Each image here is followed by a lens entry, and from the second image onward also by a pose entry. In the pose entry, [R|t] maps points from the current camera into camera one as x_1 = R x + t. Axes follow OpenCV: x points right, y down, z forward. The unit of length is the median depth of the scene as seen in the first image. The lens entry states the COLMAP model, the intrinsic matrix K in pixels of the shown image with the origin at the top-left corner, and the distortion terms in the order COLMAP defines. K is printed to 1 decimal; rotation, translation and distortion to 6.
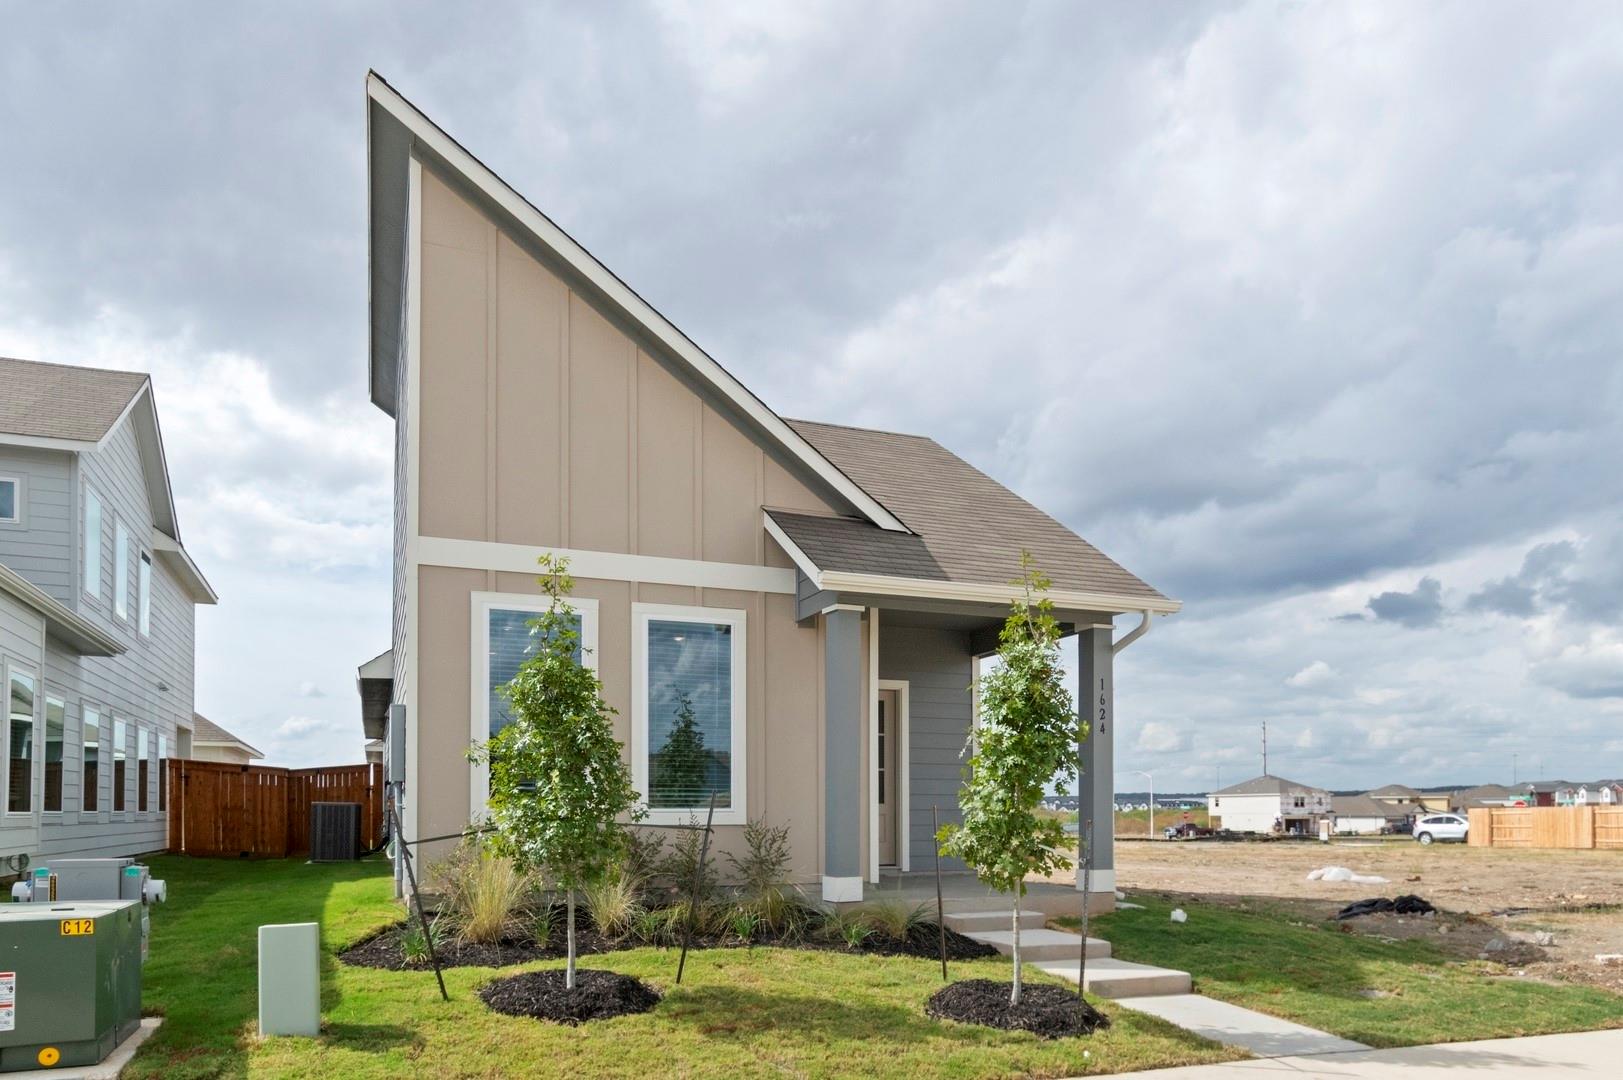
lens RADIAL K [[1198.3, 0, 811.5], [0, 1198.3, 540.0], [0, 0, 1]] dist [-0.002872, 0.011161]
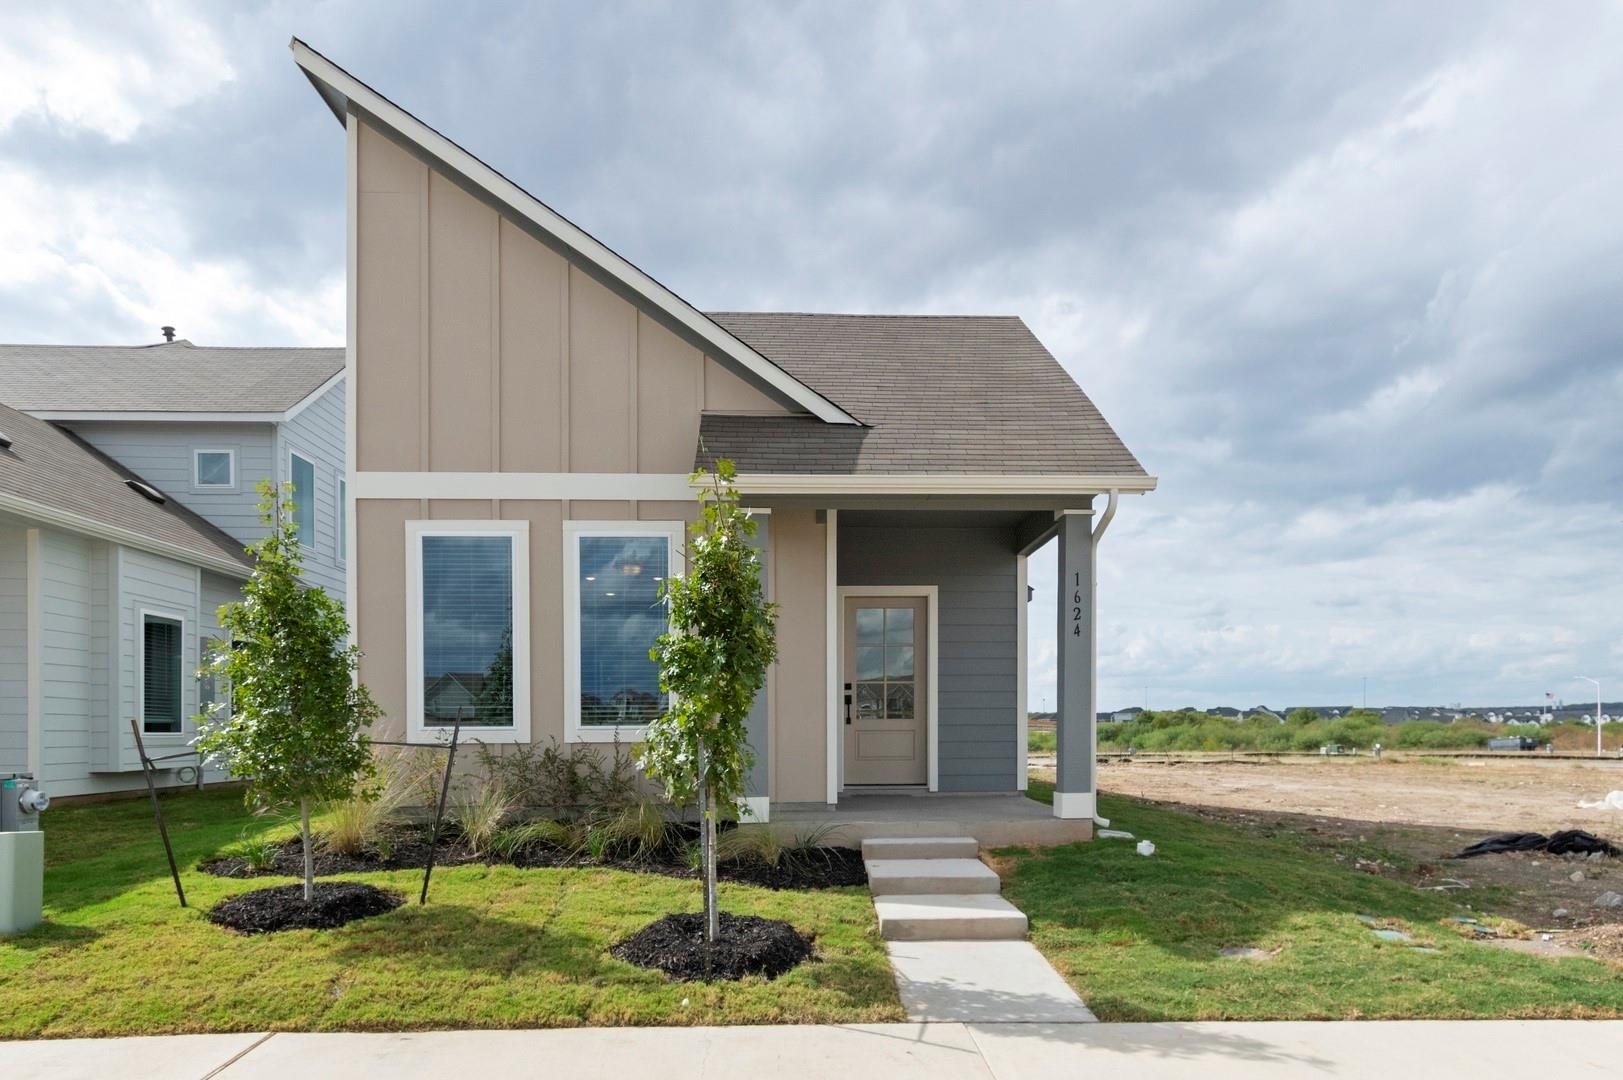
lens RADIAL K [[1198.3, 0, 811.5], [0, 1198.3, 540.0], [0, 0, 1]] dist [-0.002872, 0.011161]
pose [[0.934697, -0.061369, -0.350106, 0.377318], [0.084621, 0.995082, 0.051492, 0.033371], [0.345225, -0.077756, 0.935294, 0.141416]]
